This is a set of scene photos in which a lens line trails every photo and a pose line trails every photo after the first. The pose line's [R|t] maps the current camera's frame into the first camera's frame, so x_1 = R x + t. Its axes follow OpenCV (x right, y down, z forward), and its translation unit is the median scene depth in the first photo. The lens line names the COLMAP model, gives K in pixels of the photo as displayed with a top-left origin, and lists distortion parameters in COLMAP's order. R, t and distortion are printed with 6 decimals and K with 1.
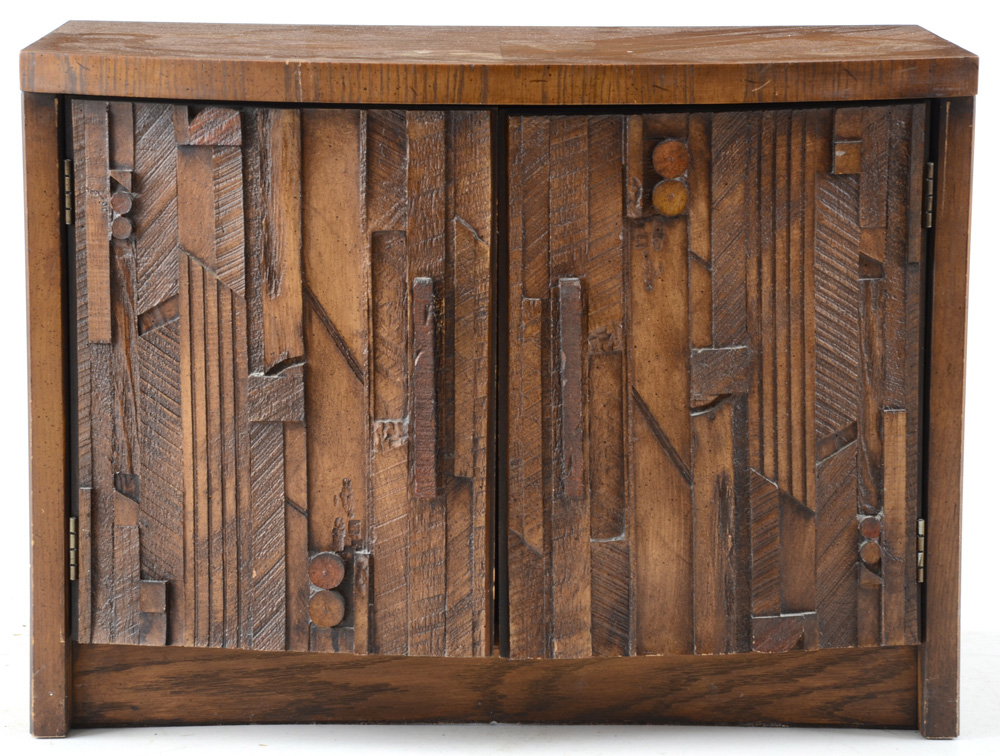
lens RADIAL K [[3732.3, 0, 544.7], [0, 3732.3, 334.0], [0, 0, 1]] dist [0.660521, 0.000000]
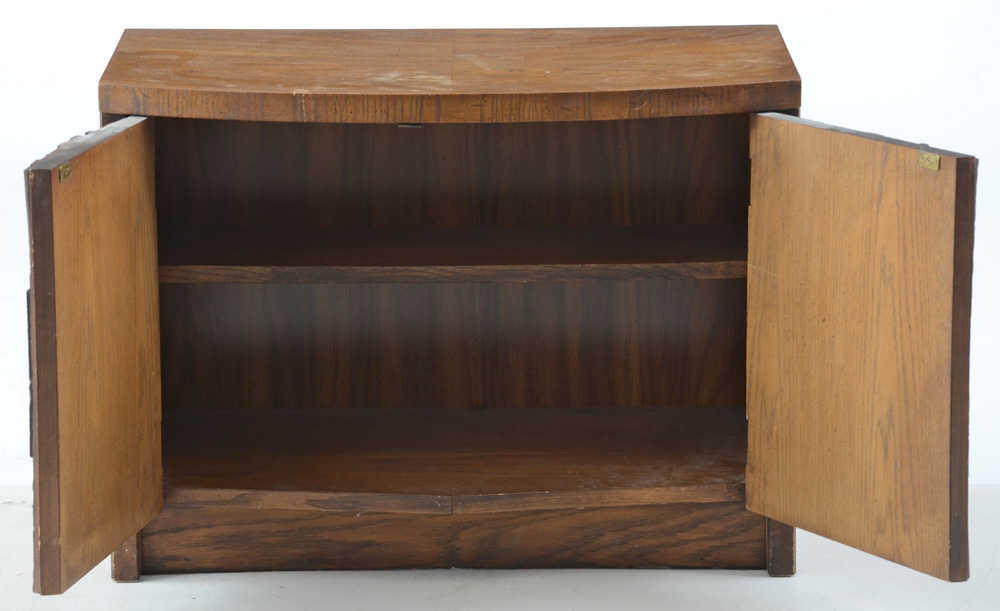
lens RADIAL K [[4443.0, 0, 511.9], [0, 4443.0, 290.1], [0, 0, 1]] dist [1.105455, 0.000000]
pose [[0.999865, -0.010631, -0.012568, 0.029870], [0.011312, 0.998400, 0.055405, -0.087895], [0.011959, -0.055540, 0.998385, -0.614946]]
